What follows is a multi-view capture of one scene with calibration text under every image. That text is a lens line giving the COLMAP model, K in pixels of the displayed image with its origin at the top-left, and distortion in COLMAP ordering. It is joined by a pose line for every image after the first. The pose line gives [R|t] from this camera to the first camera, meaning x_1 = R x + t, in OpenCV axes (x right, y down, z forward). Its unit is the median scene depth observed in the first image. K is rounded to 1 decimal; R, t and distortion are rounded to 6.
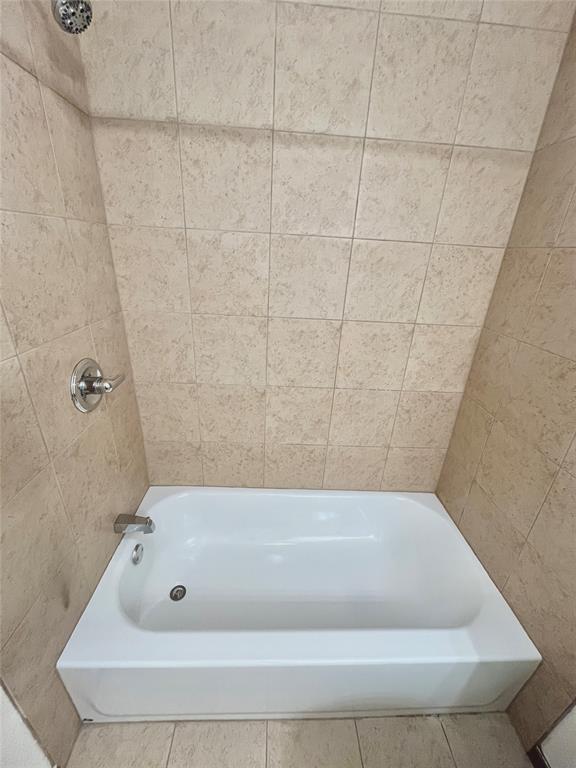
lens RADIAL K [[309.9, 0, 288.6], [0, 309.9, 383.3], [0, 0, 1]] dist [-0.001106, -0.000038]
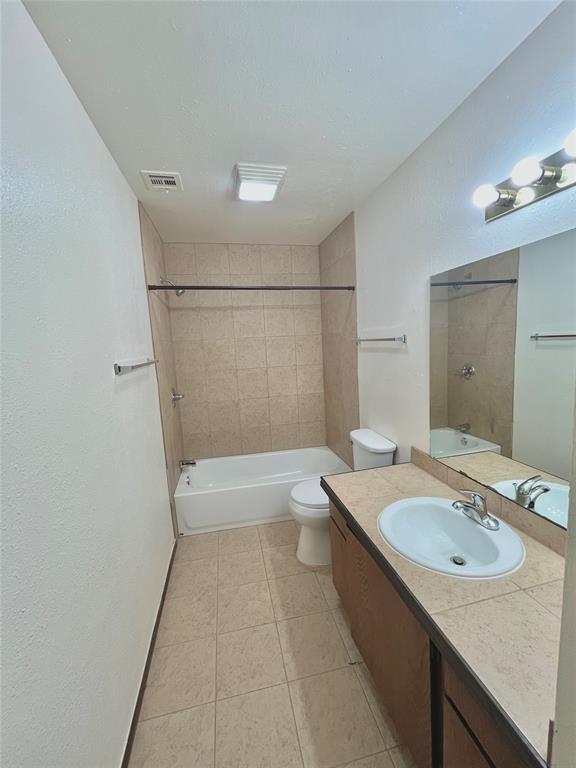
lens RADIAL K [[309.9, 0, 288.1], [0, 309.9, 383.9], [0, 0, 1]] dist [-0.001106, -0.000038]
pose [[0.979711, -0.123403, 0.157917, -0.070466], [0.161772, 0.952056, -0.259651, 0.618633], [-0.118304, 0.279930, 0.952703, -1.403541]]
